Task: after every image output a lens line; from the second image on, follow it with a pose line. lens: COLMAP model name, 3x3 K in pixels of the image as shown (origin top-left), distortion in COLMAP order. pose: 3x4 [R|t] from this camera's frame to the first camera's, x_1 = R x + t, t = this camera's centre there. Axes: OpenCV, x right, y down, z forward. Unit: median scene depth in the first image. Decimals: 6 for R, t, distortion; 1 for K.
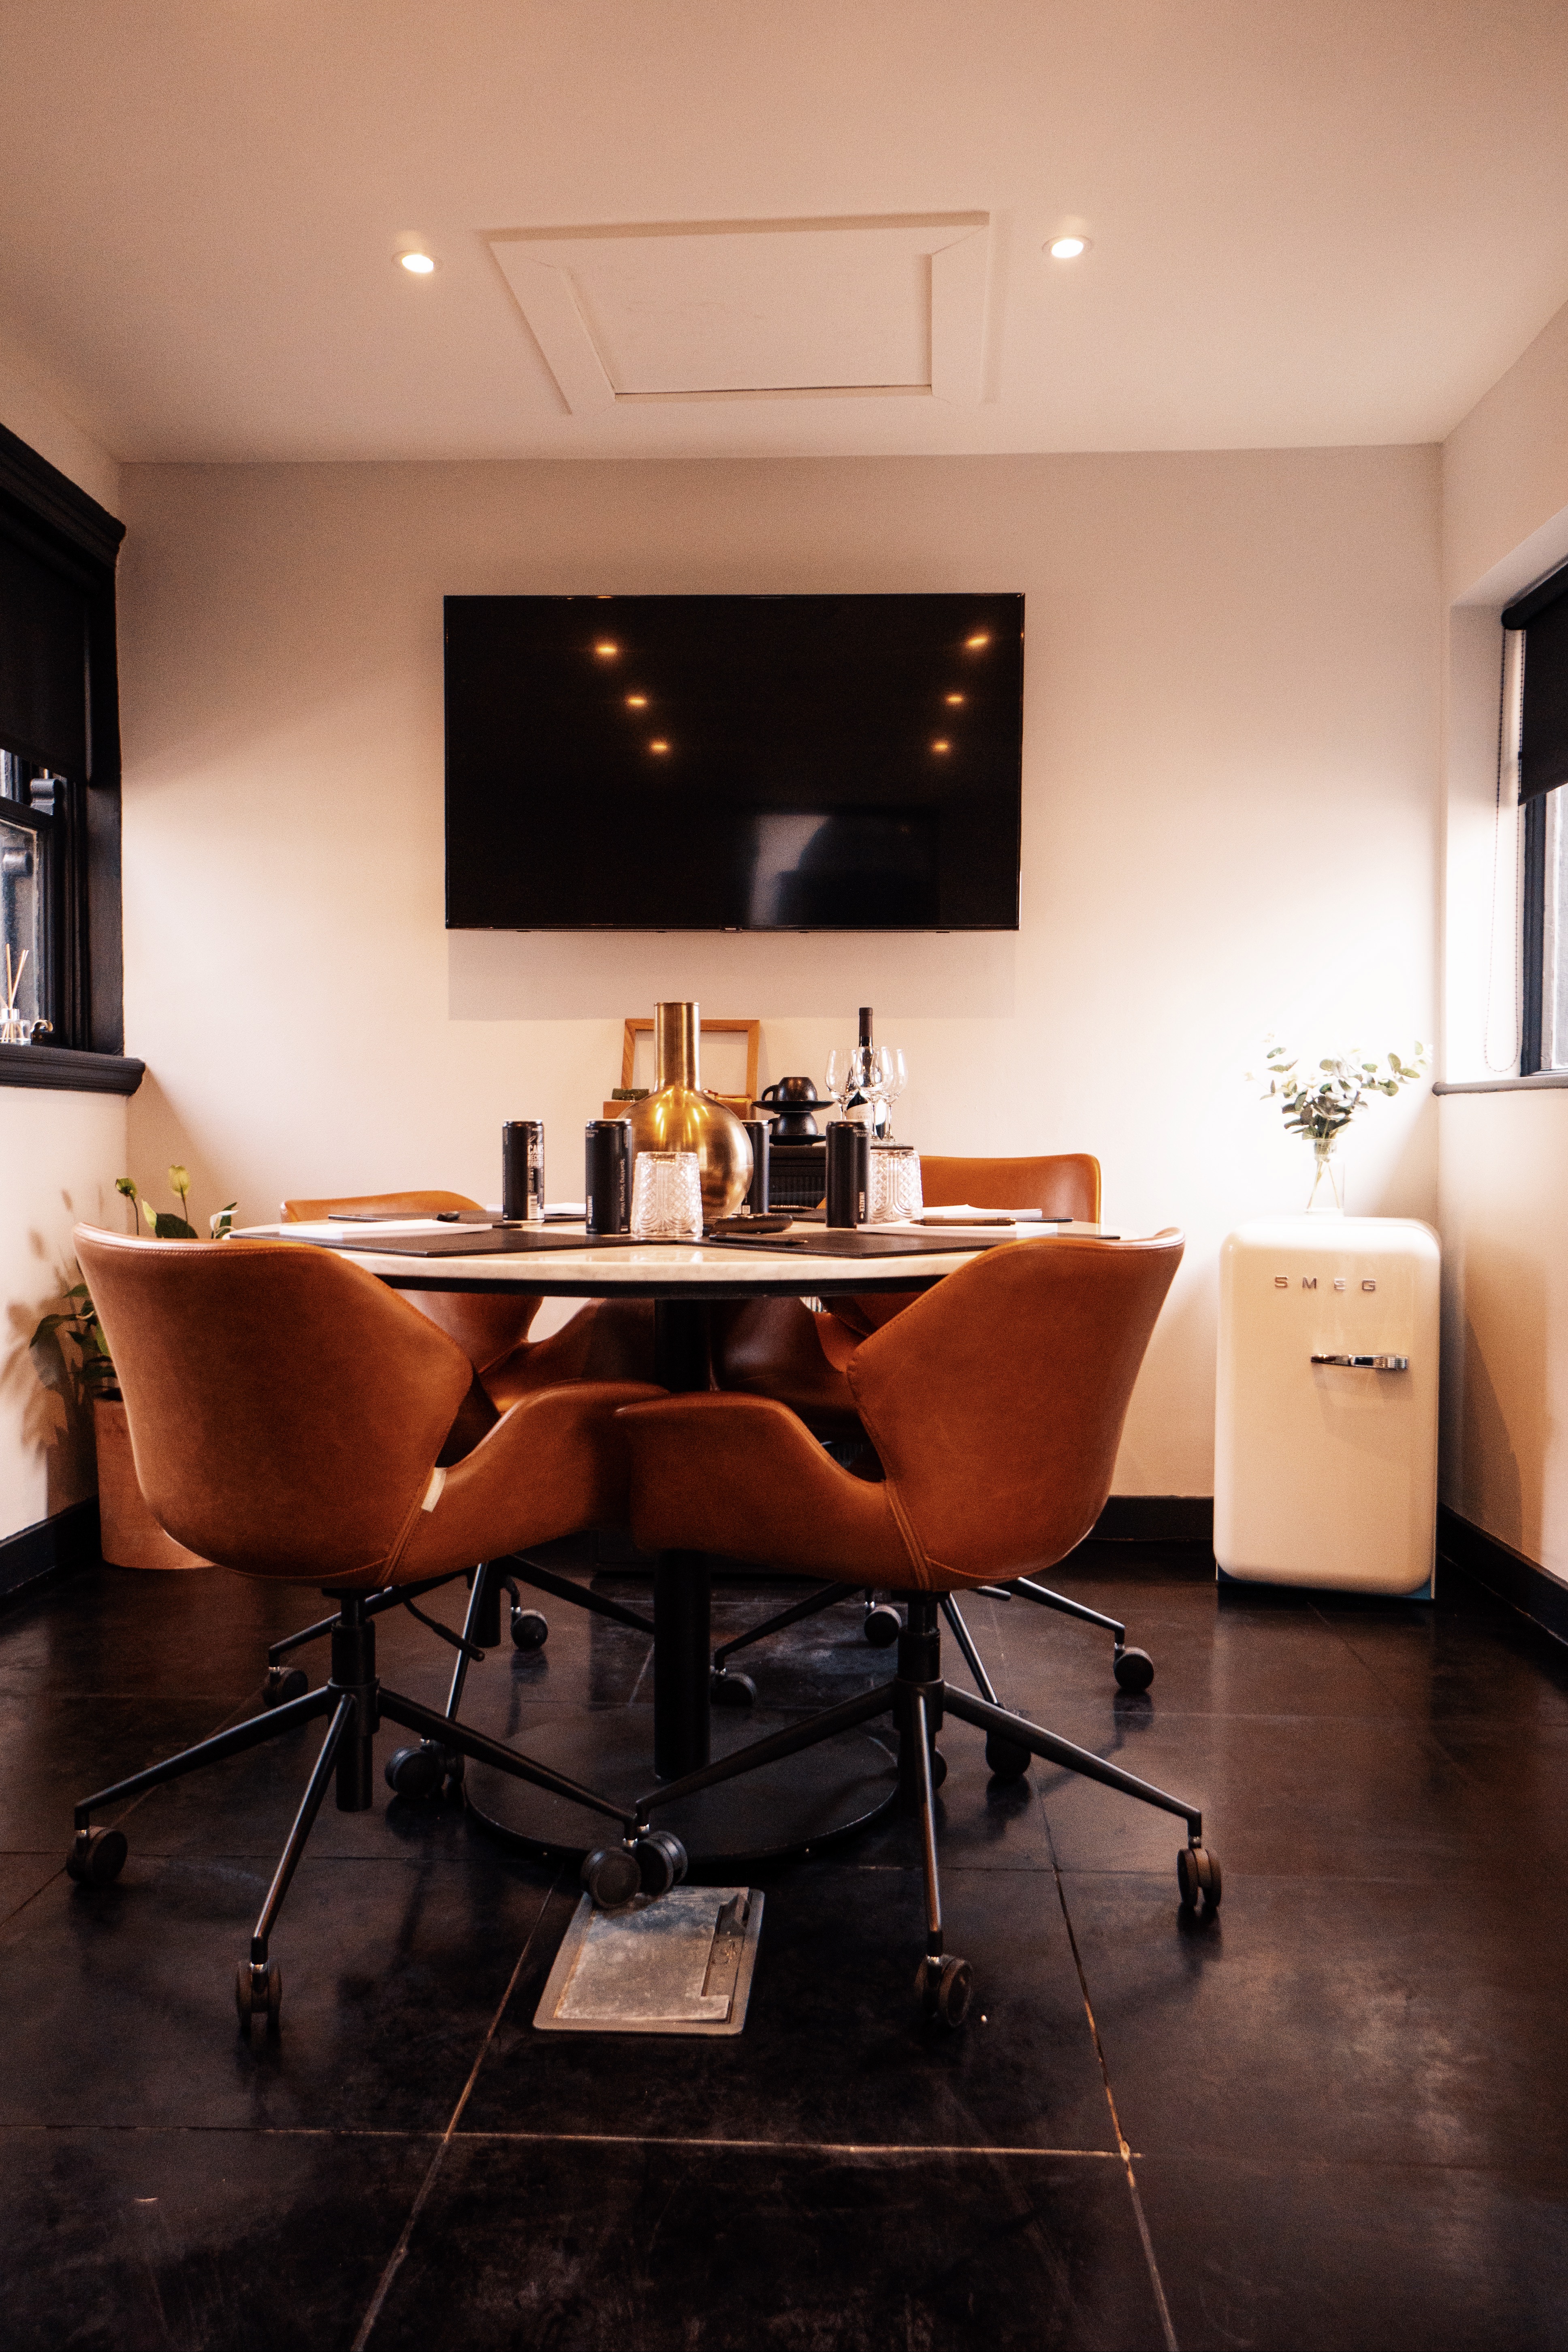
lens RADIAL K [[1698.9, 0, 771.2], [0, 1698.9, 1206.4], [0, 0, 1]] dist [-0.004301, 0.059454]
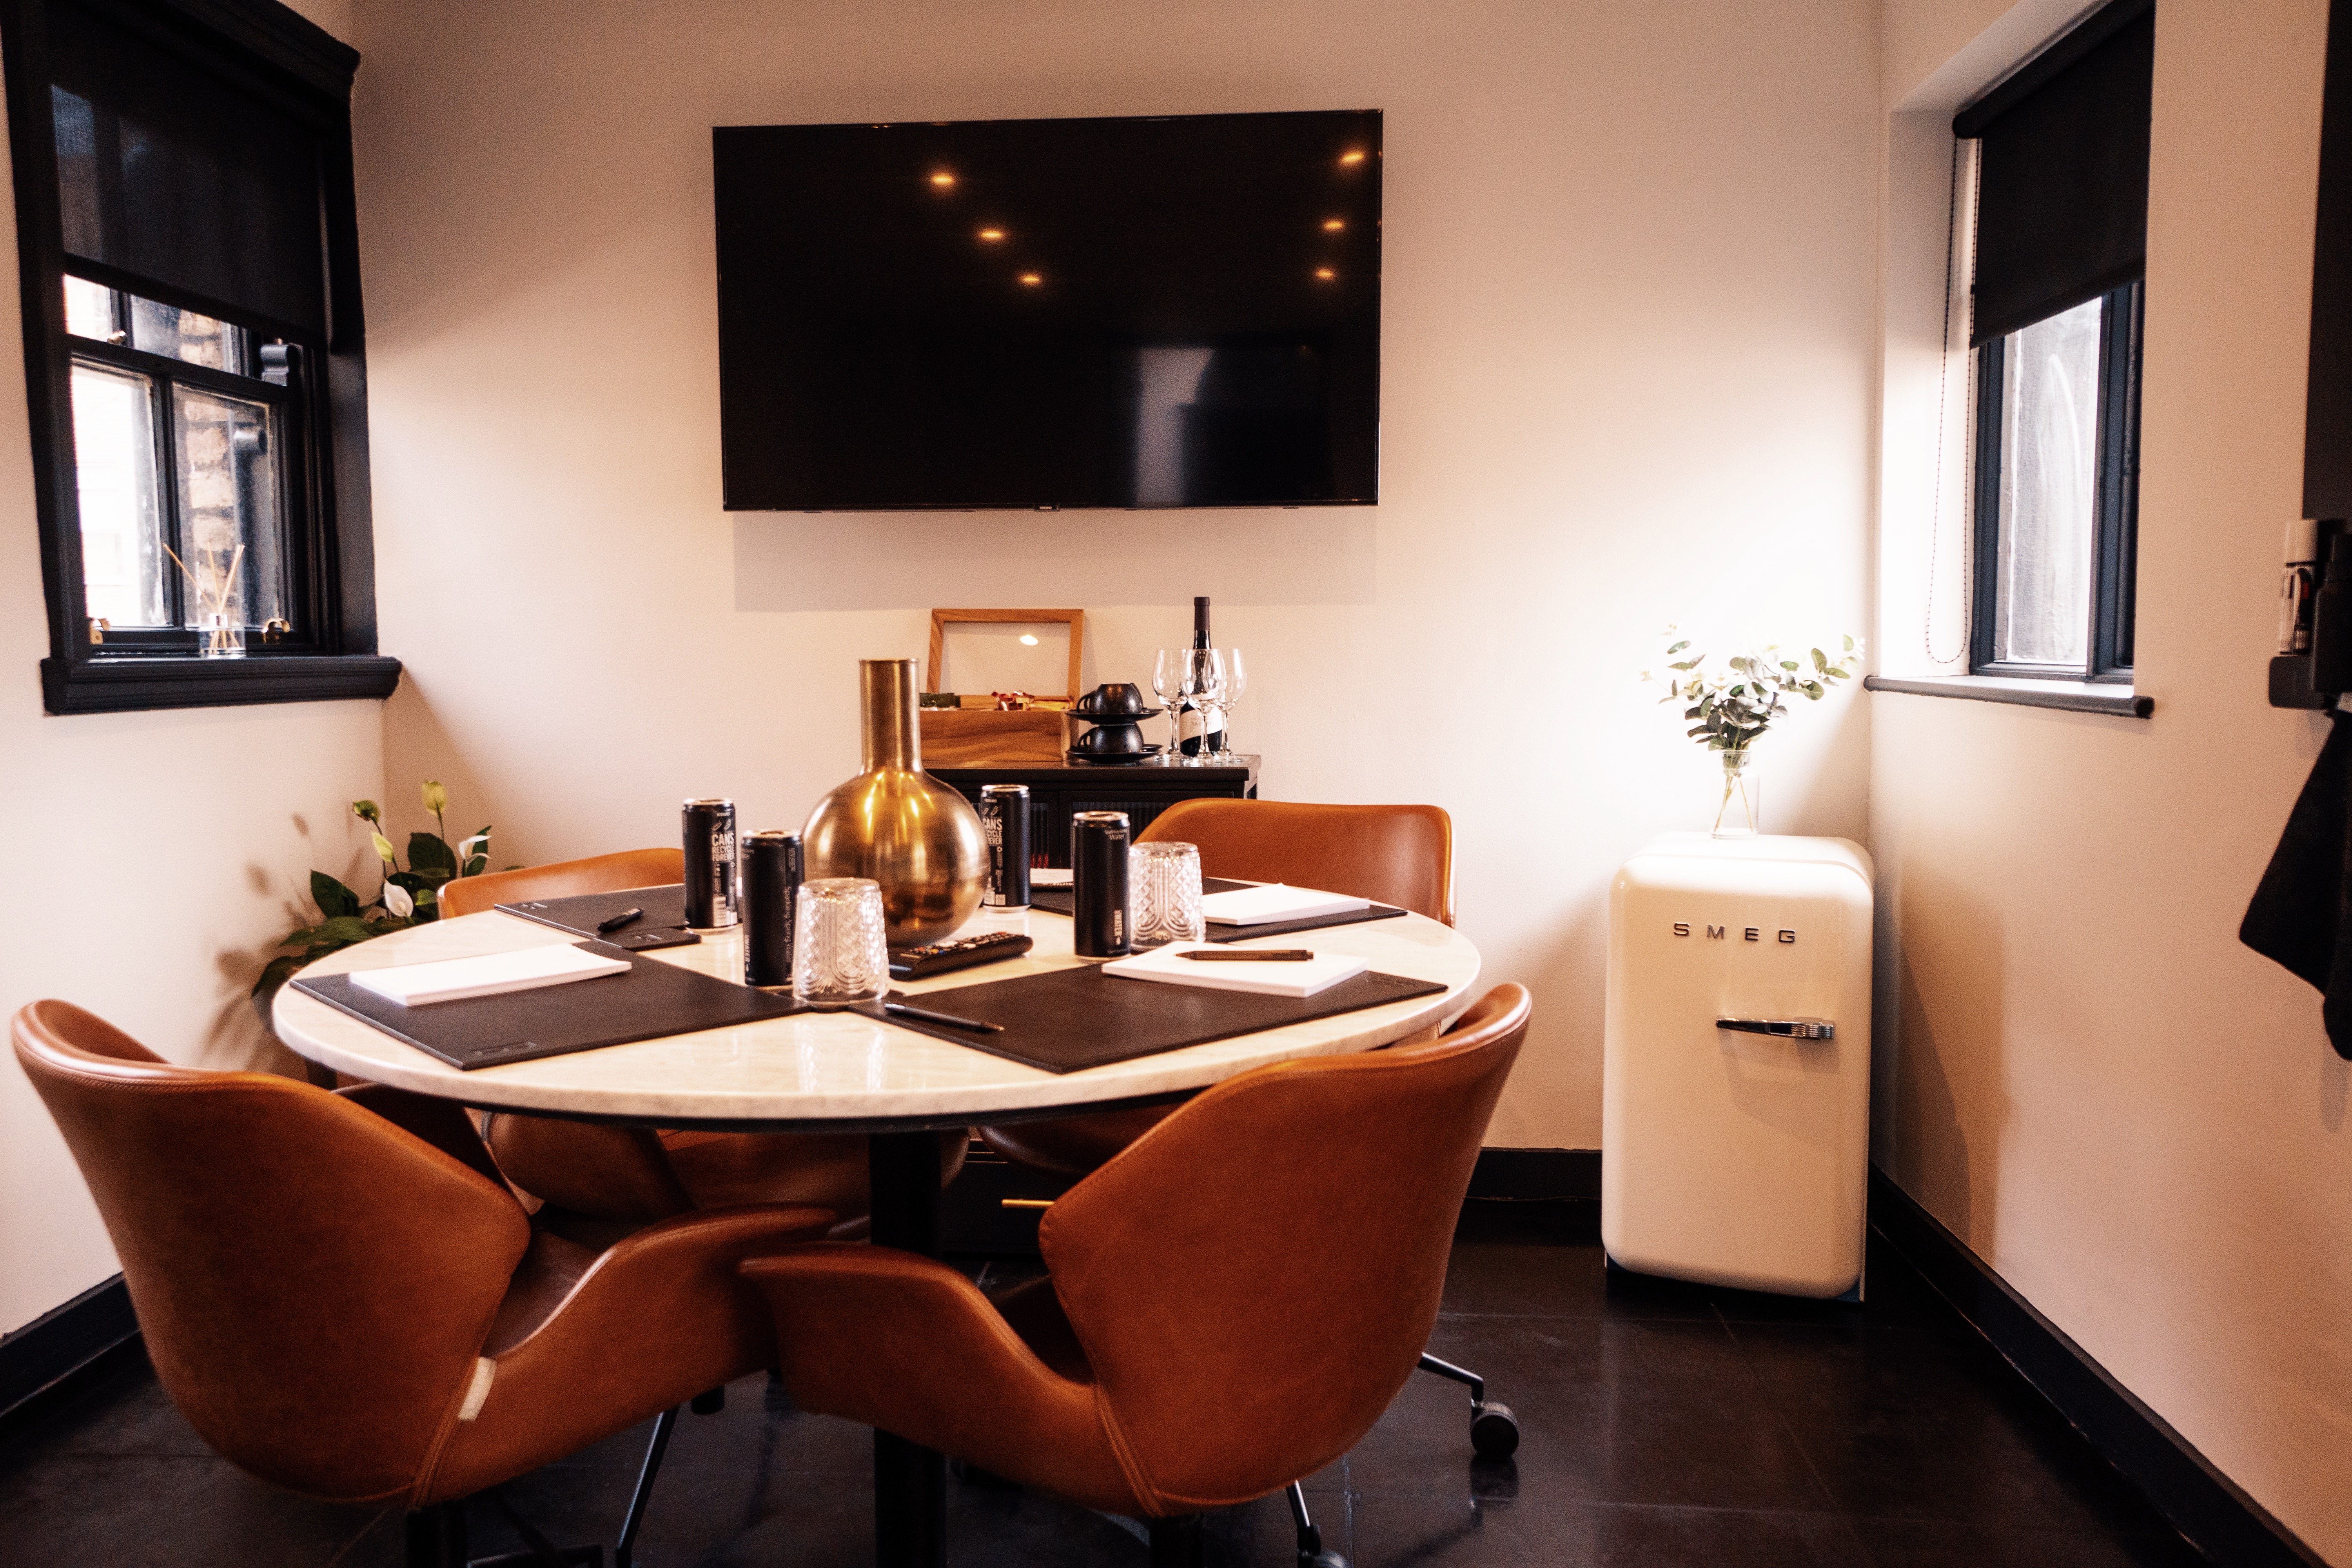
lens RADIAL K [[1698.8, 0, 1114.7], [0, 1698.8, 780.8], [0, 0, 1]] dist [-0.004301, 0.059454]
pose [[0.999156, -0.005708, -0.040679, 0.049064], [0.006970, 0.999497, 0.030942, -0.053614], [0.040482, -0.031199, 0.998693, 0.135610]]
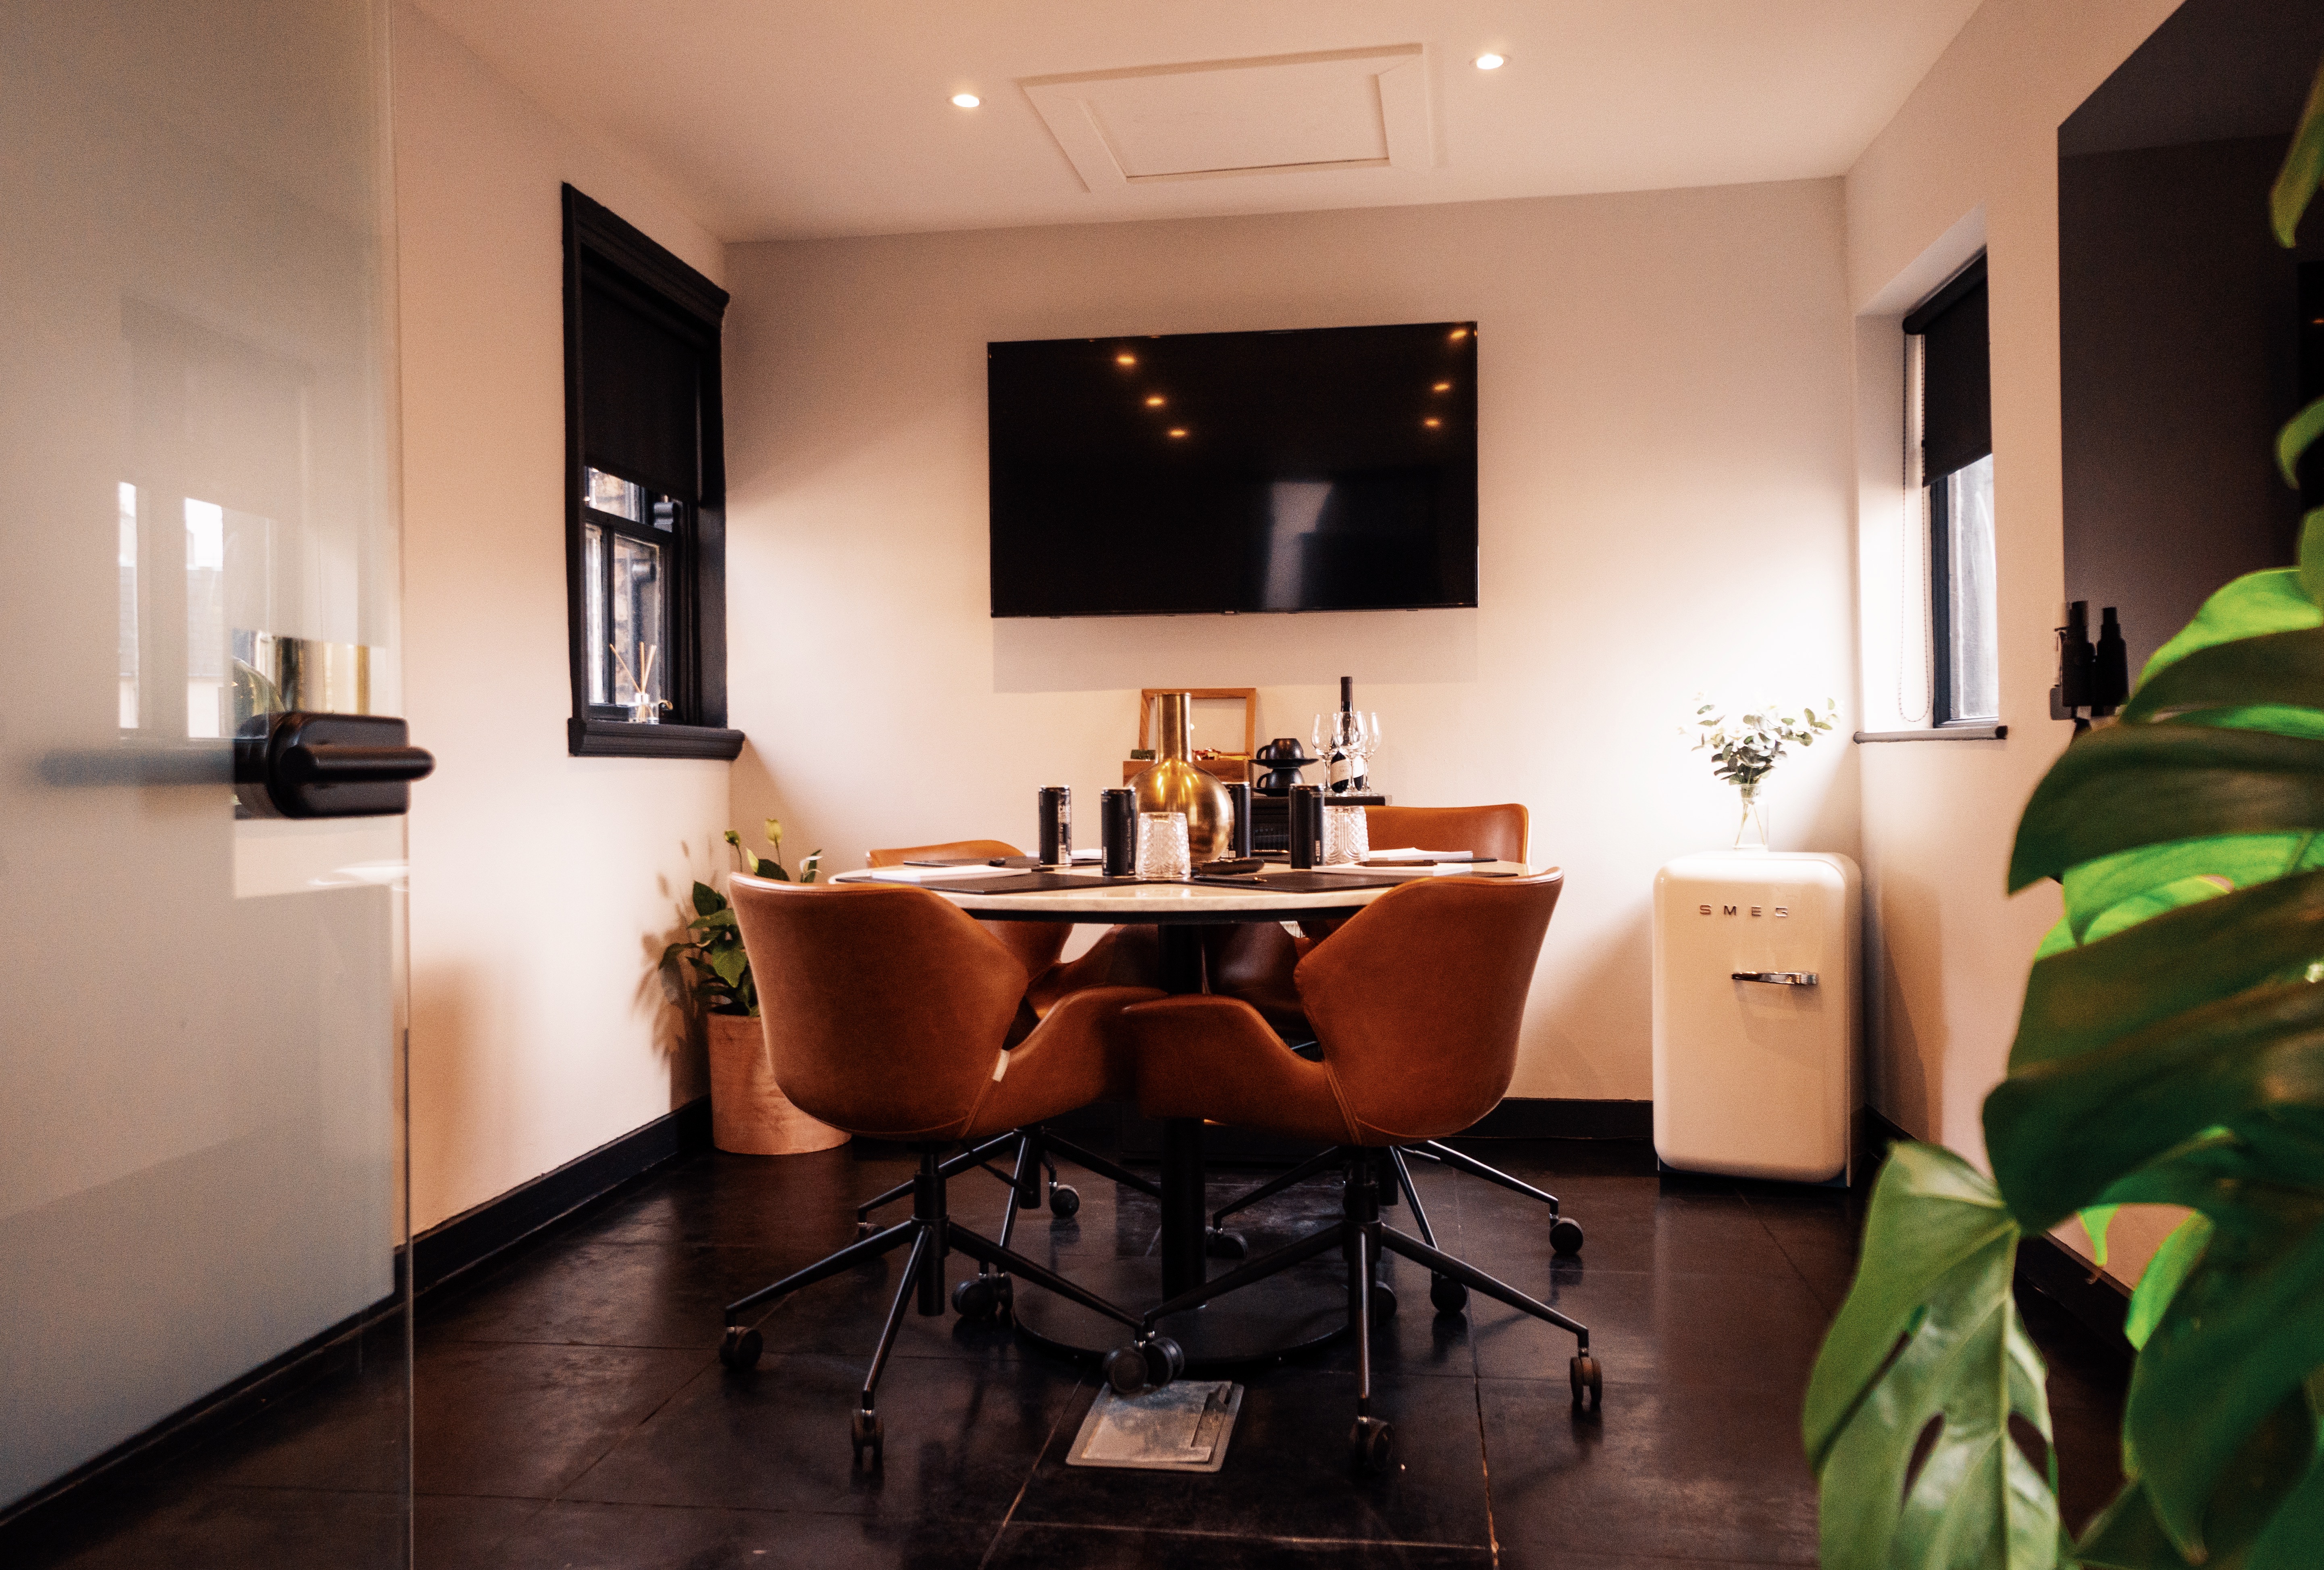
lens RADIAL K [[1631.9, 0, 1145.9], [0, 1631.9, 786.5], [0, 0, 1]] dist [0.006929, 0.001932]
pose [[0.995592, -0.014059, -0.092730, 0.023112], [0.010928, 0.999356, -0.034183, -0.005013], [0.093150, 0.033019, 0.995104, -0.136045]]
